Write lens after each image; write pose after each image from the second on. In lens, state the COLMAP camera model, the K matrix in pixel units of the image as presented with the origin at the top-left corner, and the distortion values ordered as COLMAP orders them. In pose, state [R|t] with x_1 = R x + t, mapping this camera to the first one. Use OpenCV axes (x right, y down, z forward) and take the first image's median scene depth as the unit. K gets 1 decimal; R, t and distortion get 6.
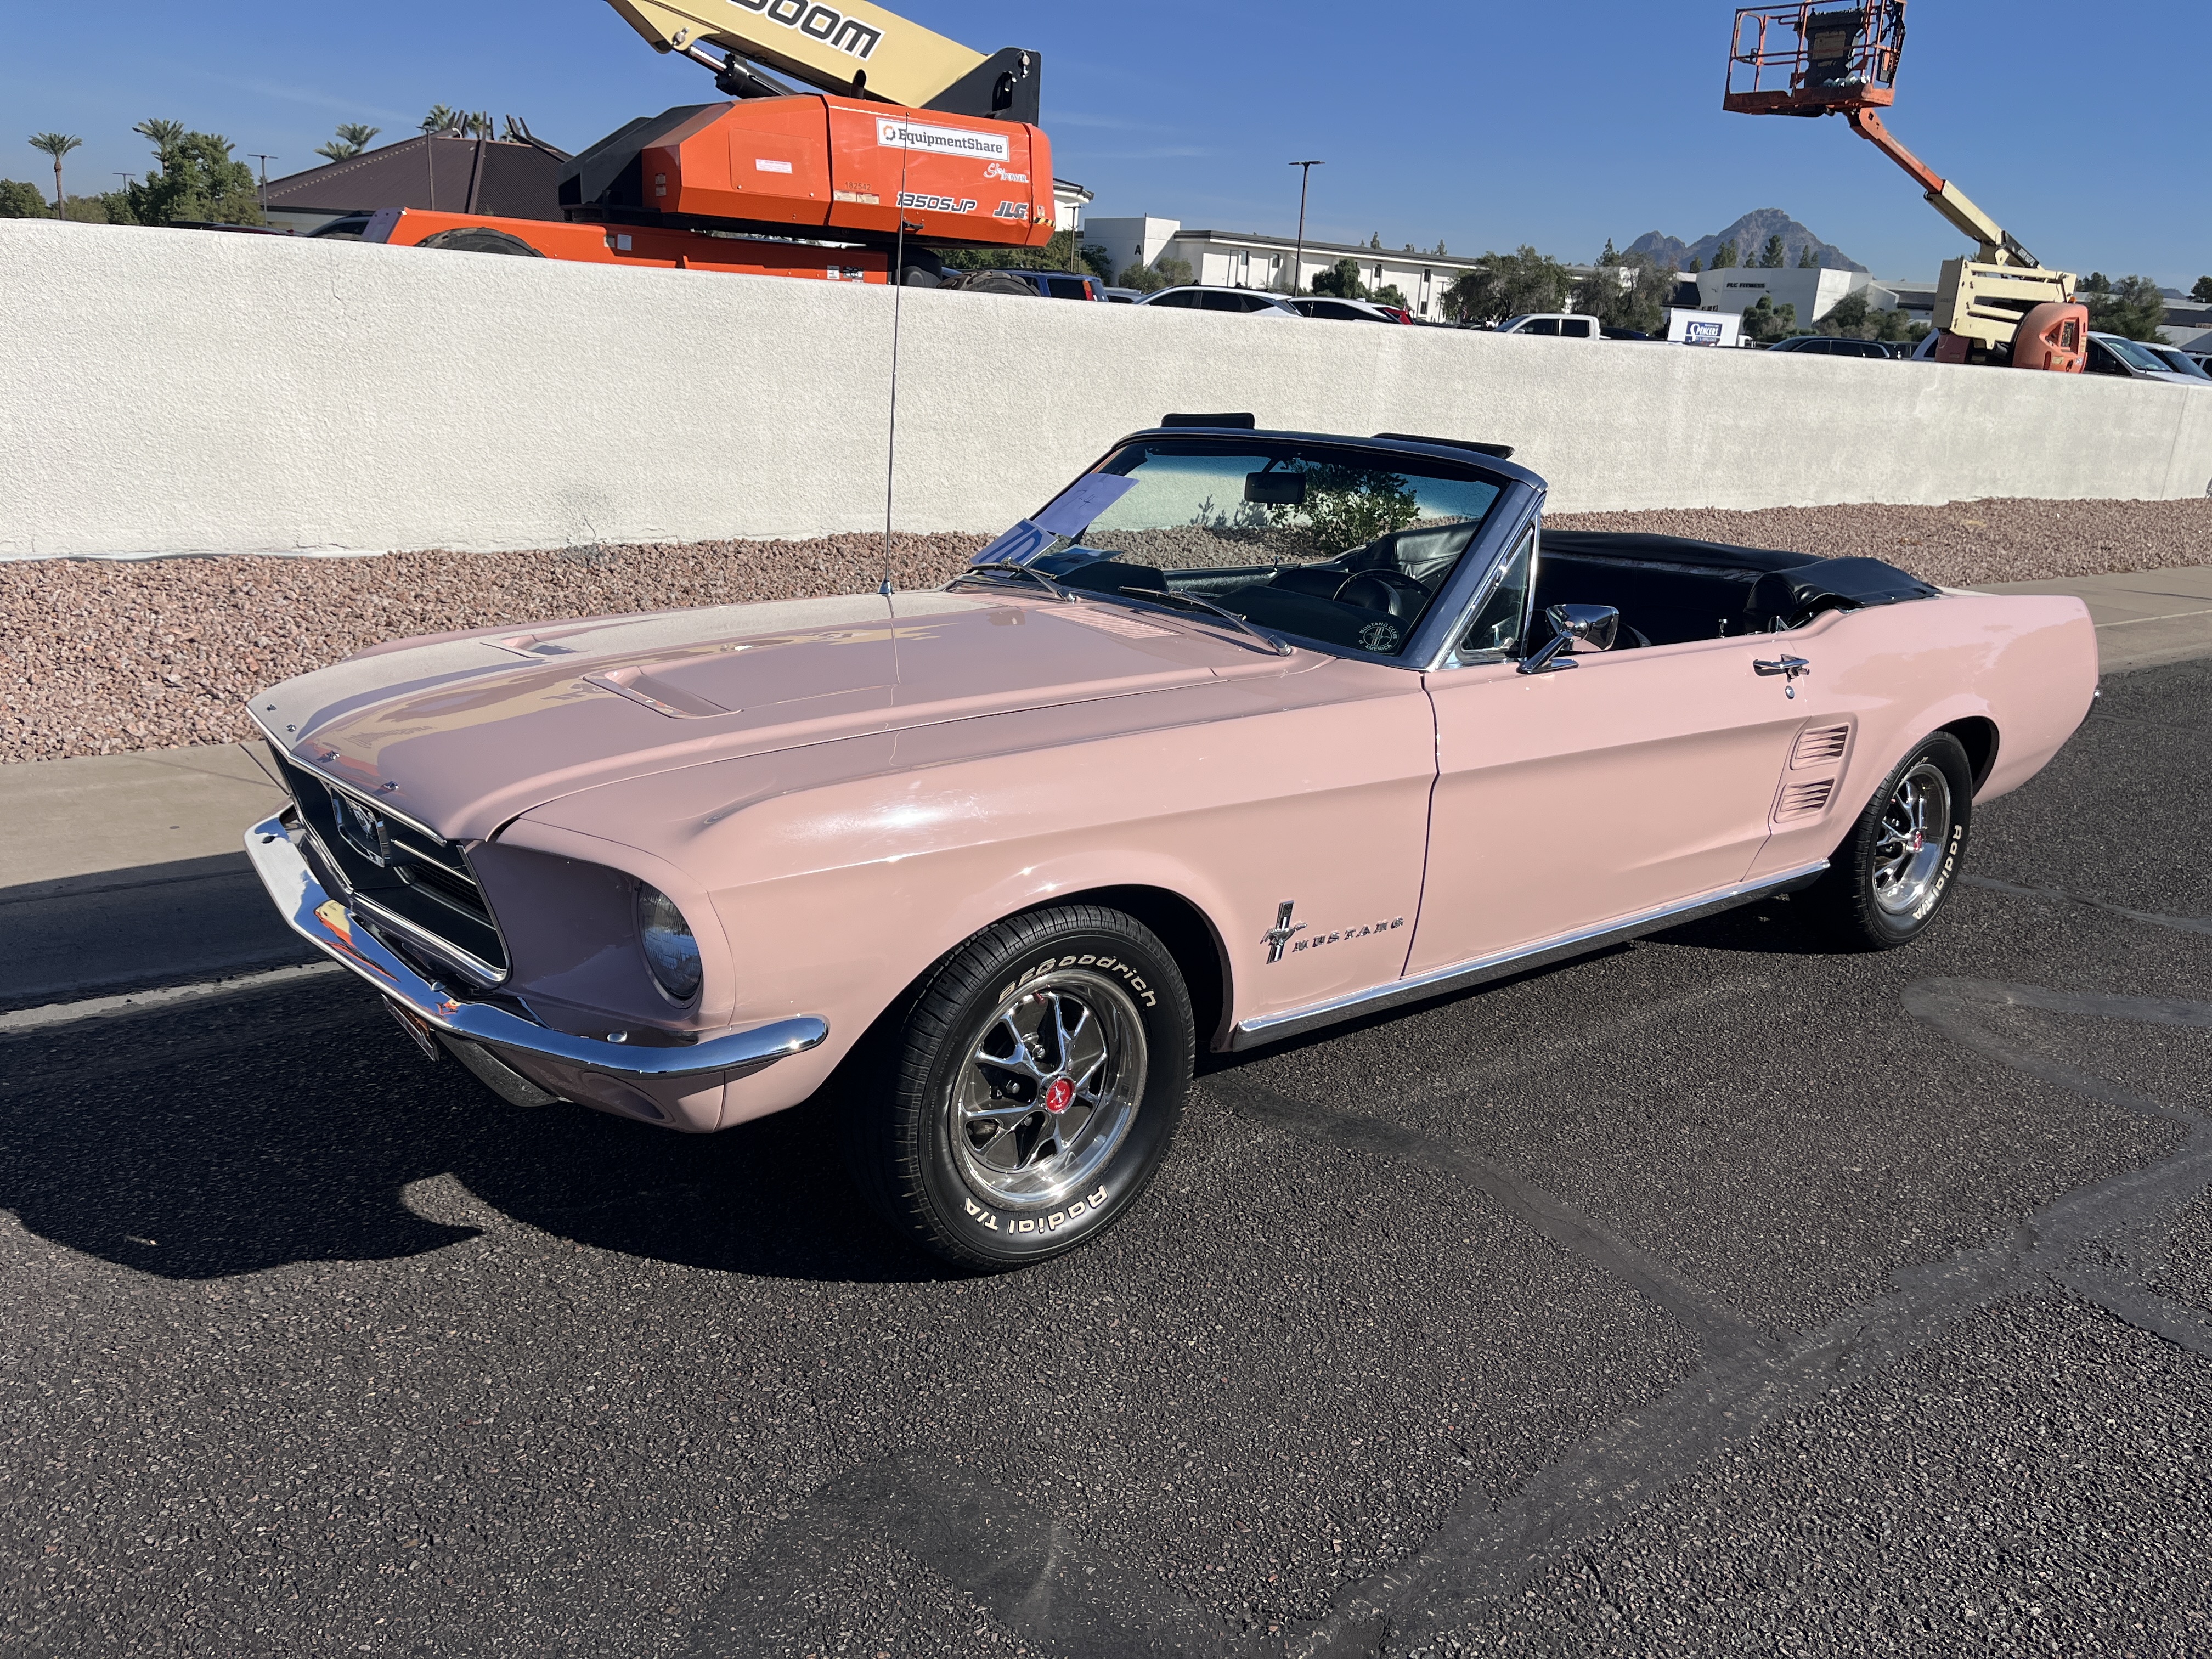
lens RADIAL K [[1692.5, 0, 1085.9], [0, 1692.5, 813.3], [0, 0, 1]] dist [0.041115, -0.057710]
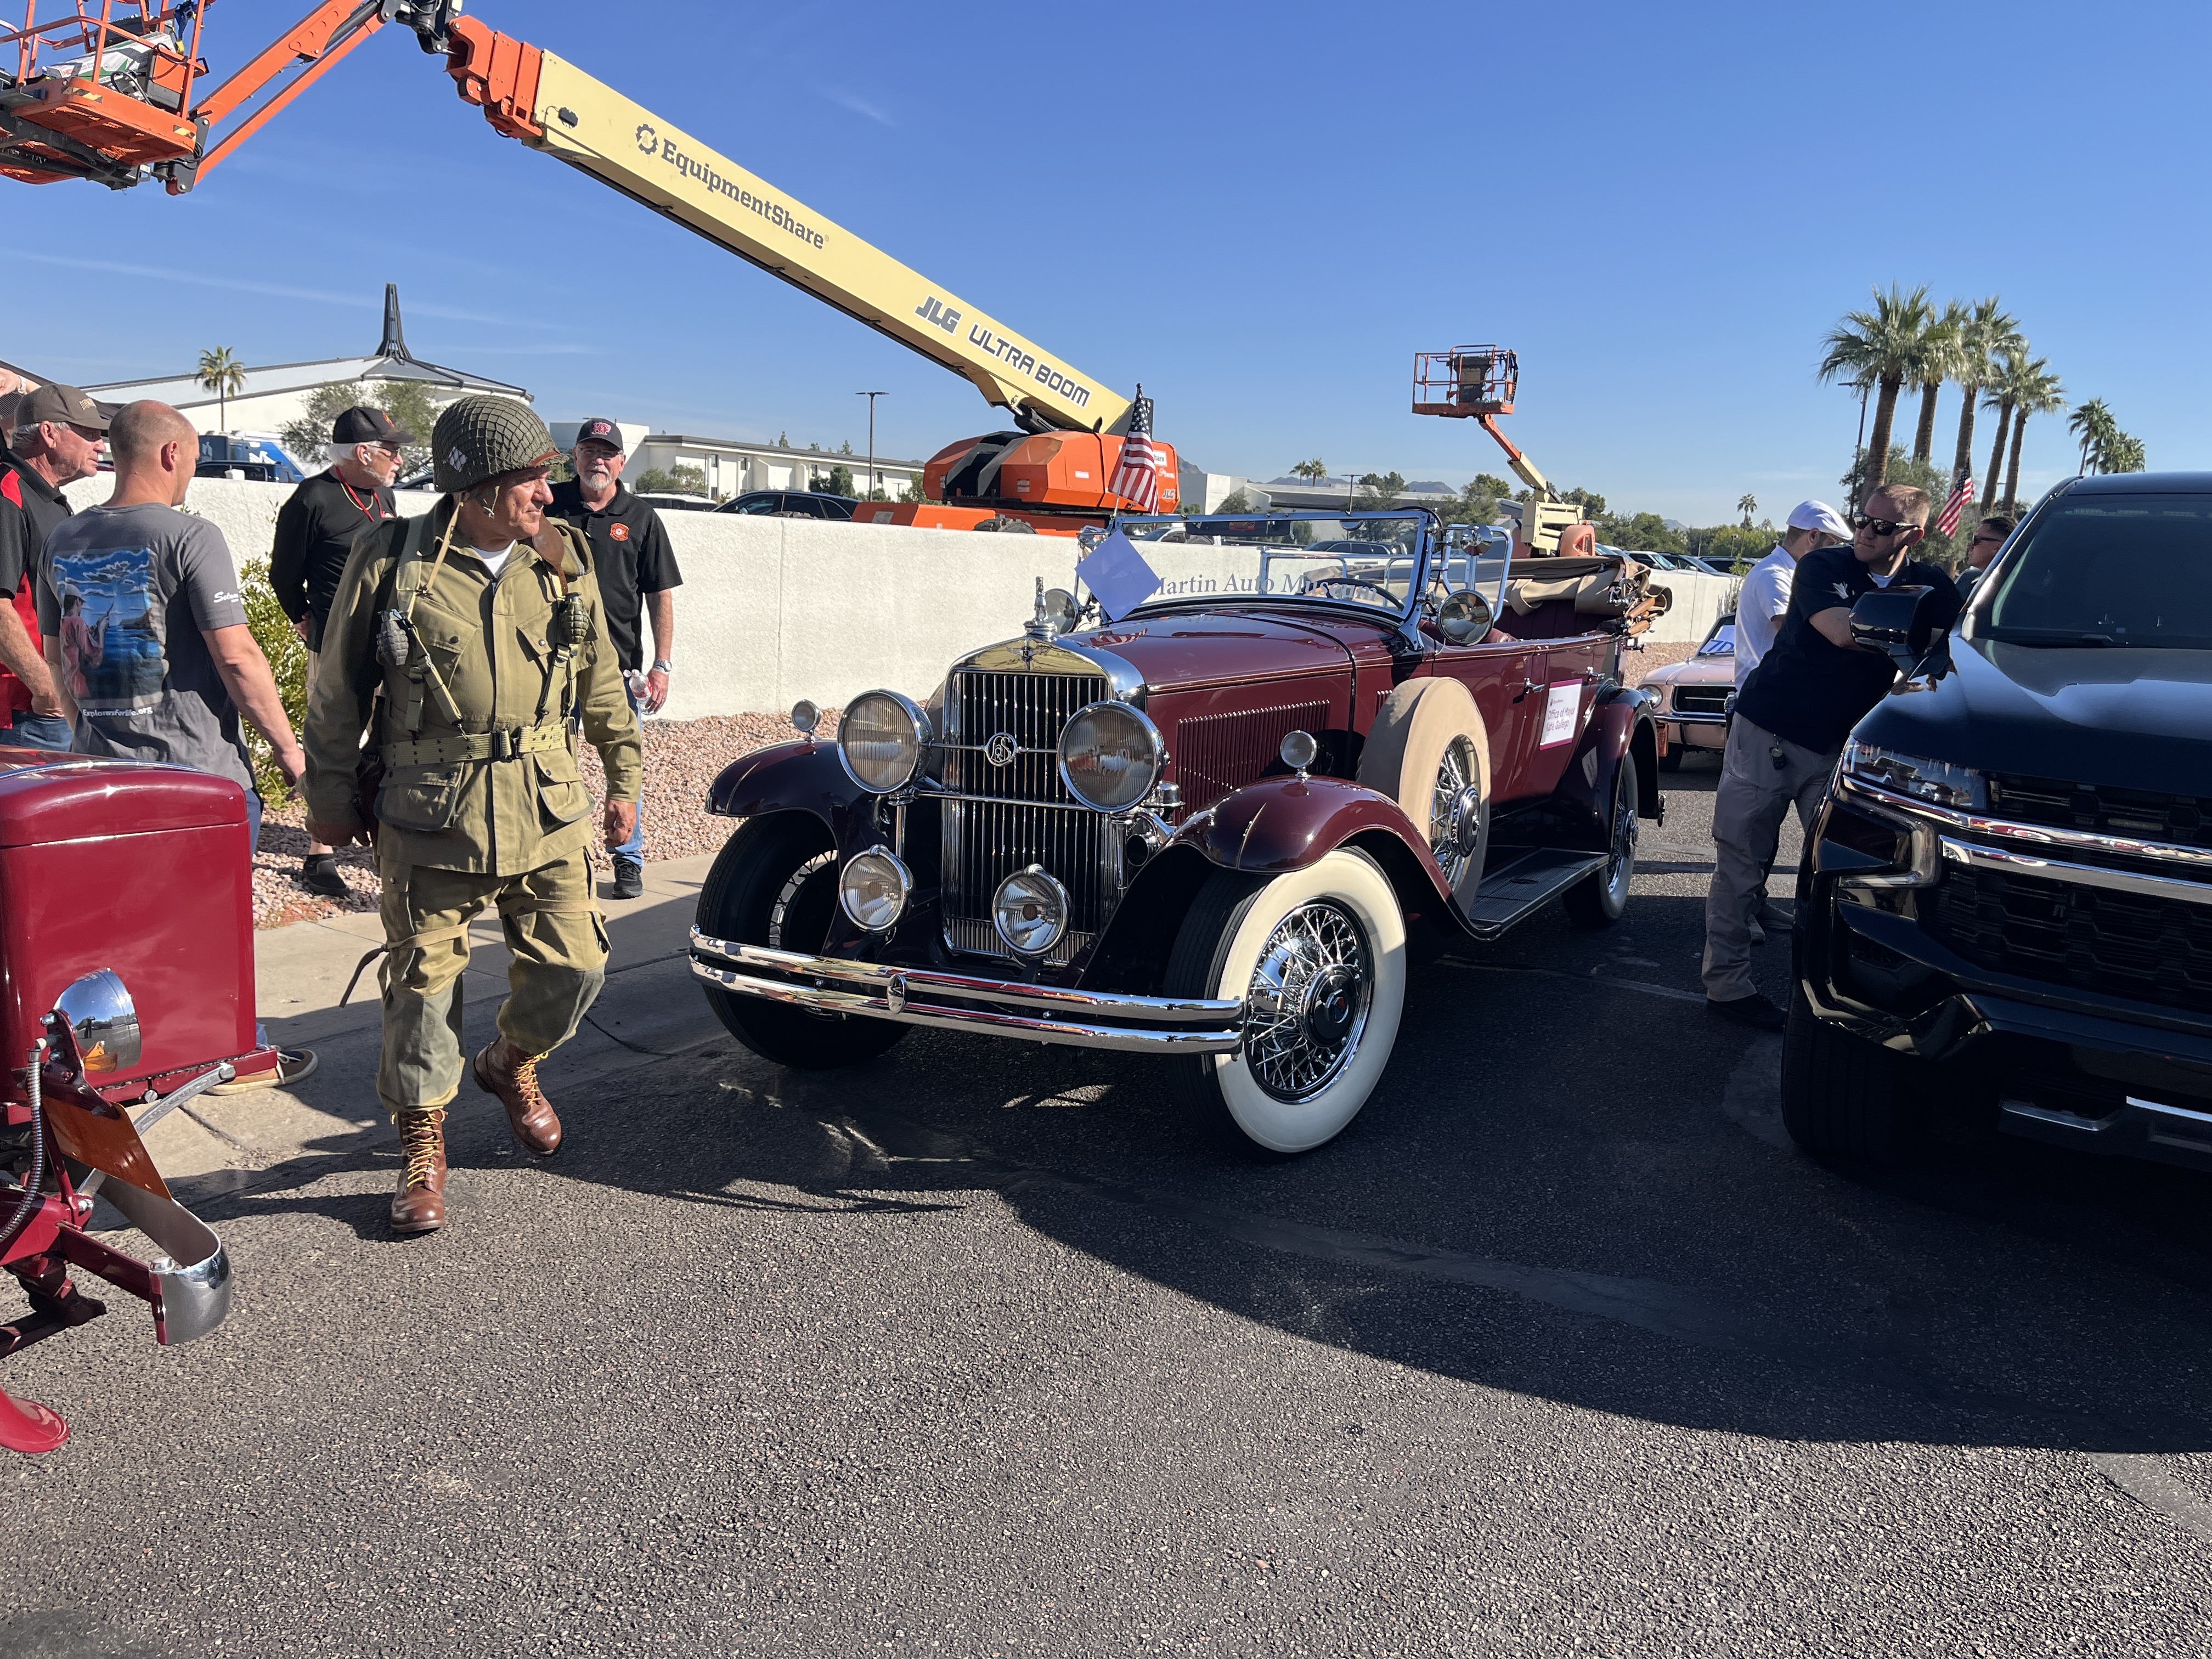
lens RADIAL K [[1692.5, 0, 1110.6], [0, 1692.5, 823.3], [0, 0, 1]] dist [0.041115, -0.057710]
pose [[0.934310, -0.071863, 0.349142, -0.483491], [0.106640, 0.990960, -0.081404, 0.068002], [-0.340136, 0.113289, 0.933527, -0.350169]]
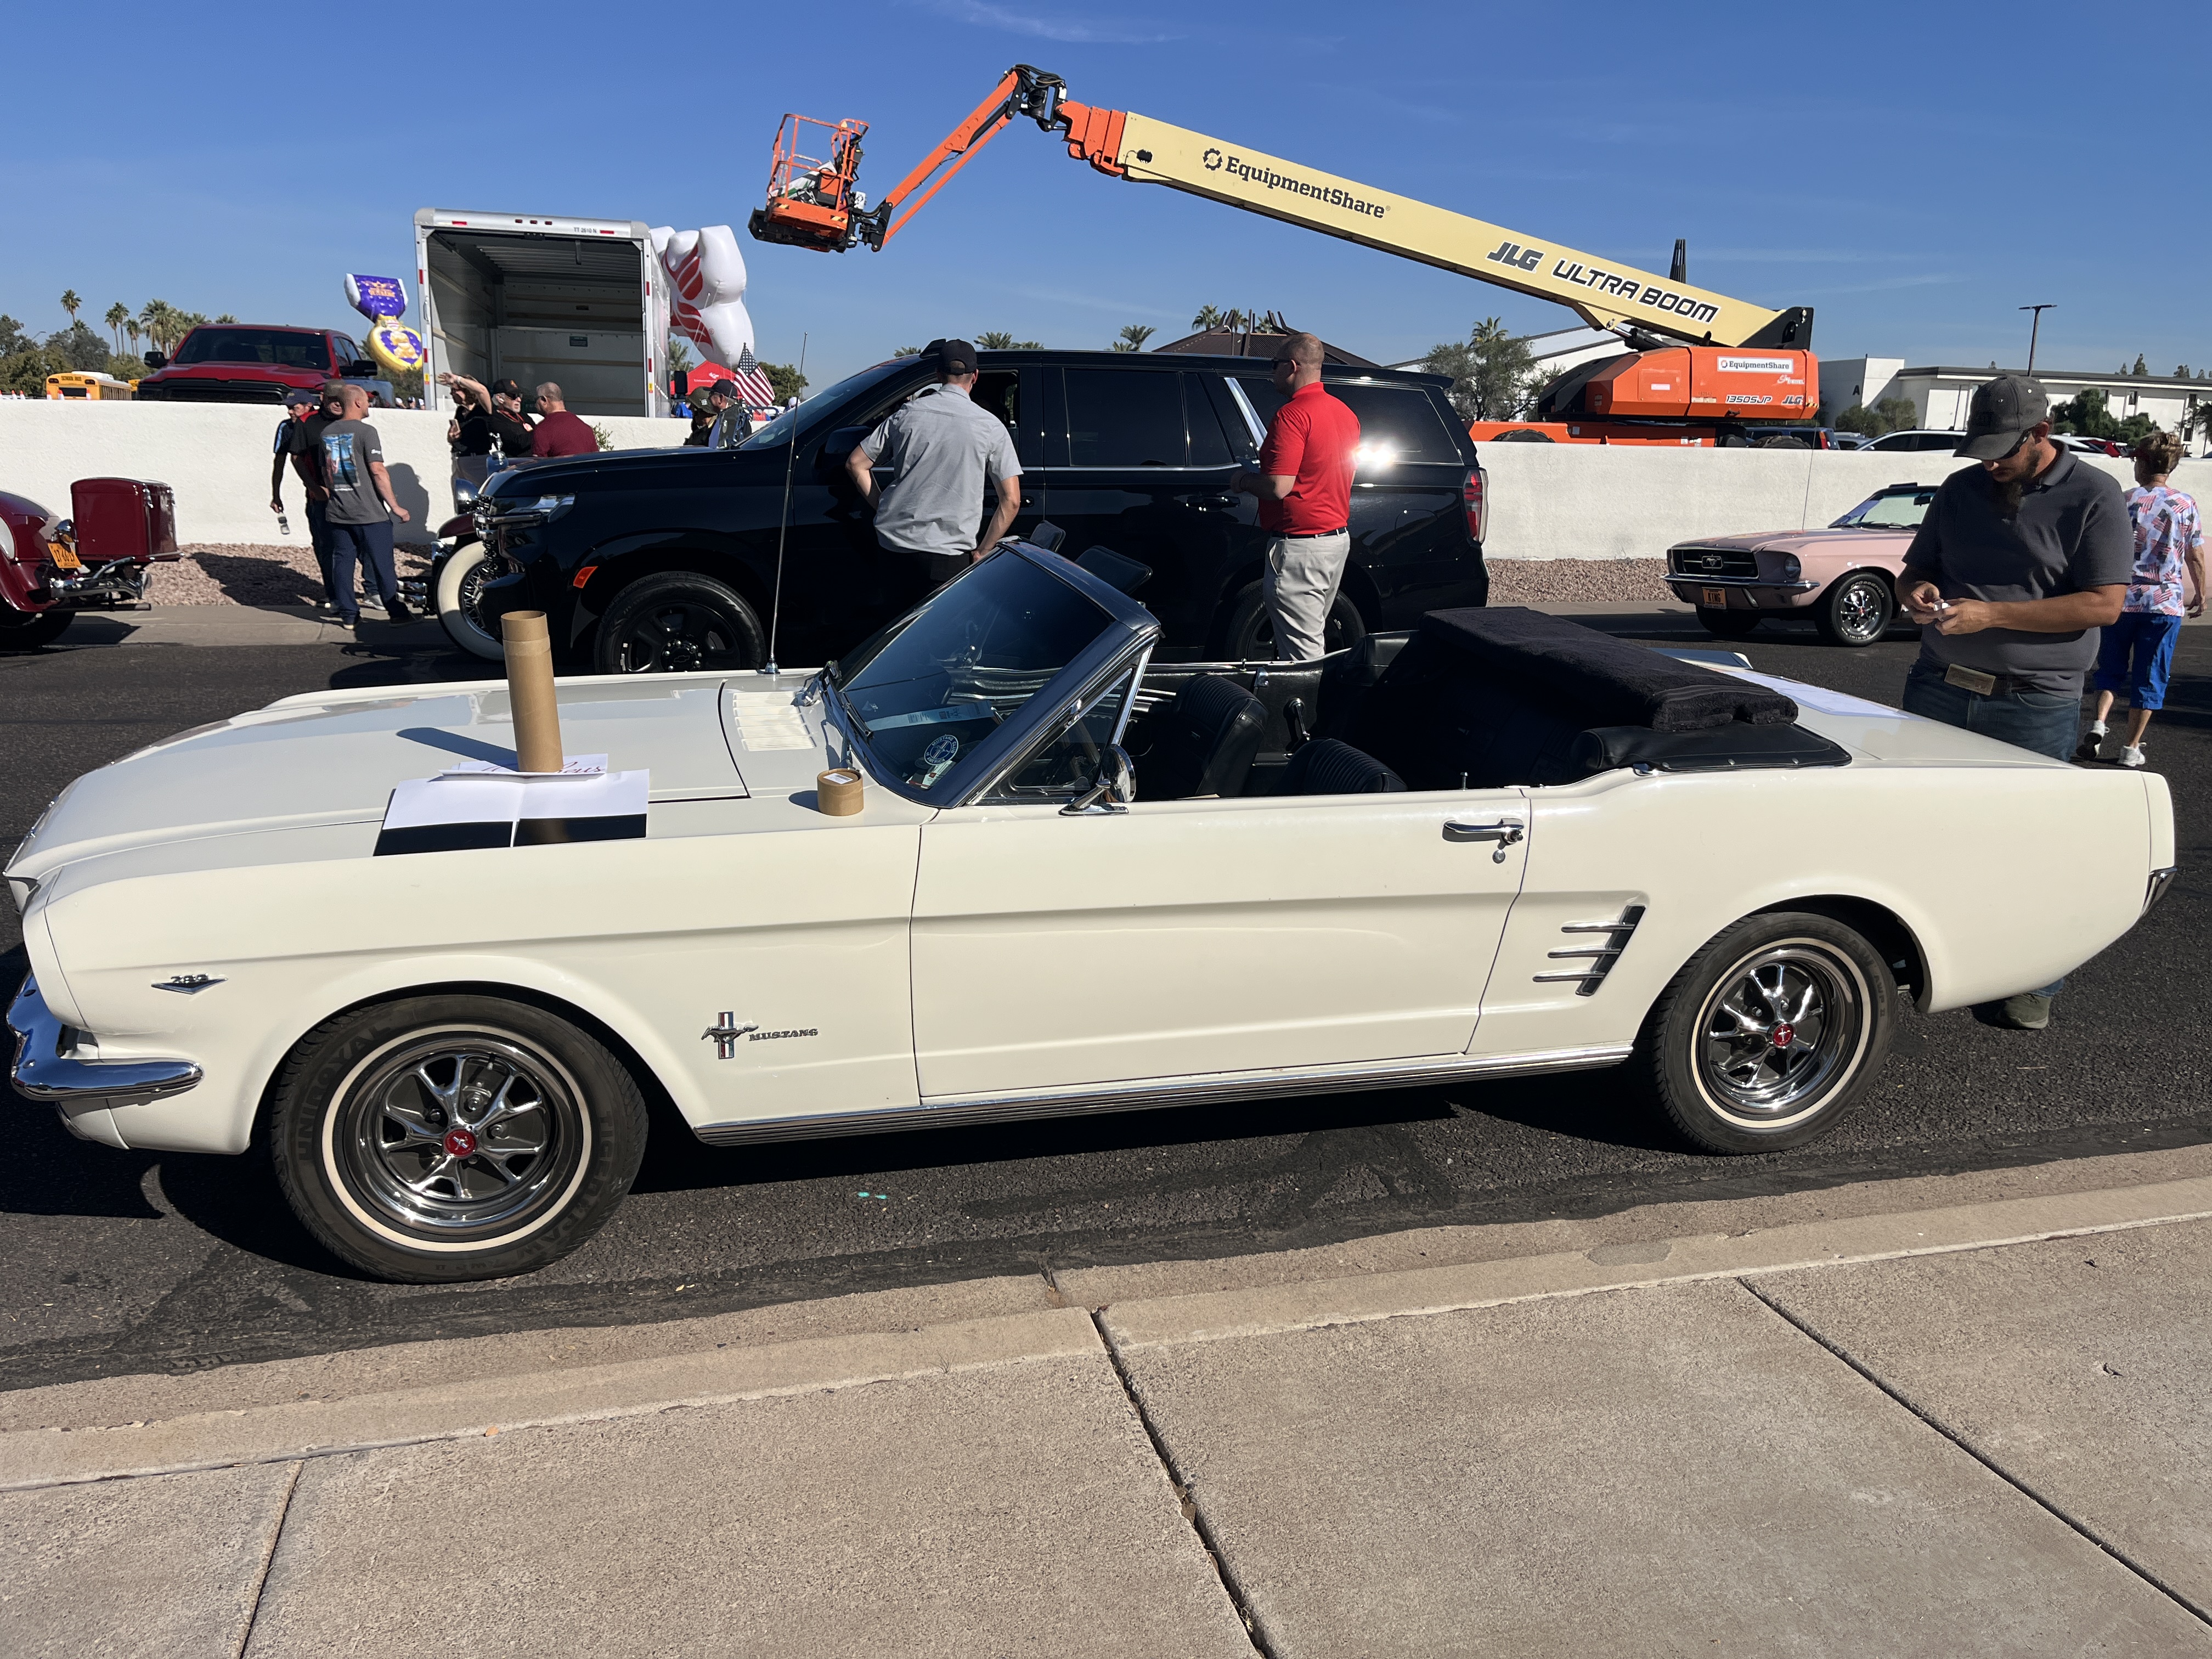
lens RADIAL K [[1692.5, 0, 1105.9], [0, 1692.5, 814.8], [0, 0, 1]] dist [0.041115, -0.057710]
pose [[0.929790, 0.037815, -0.366143, -0.029669], [-0.068809, 0.995031, -0.071969, 0.164481], [0.361602, 0.092110, 0.927771, -0.567508]]
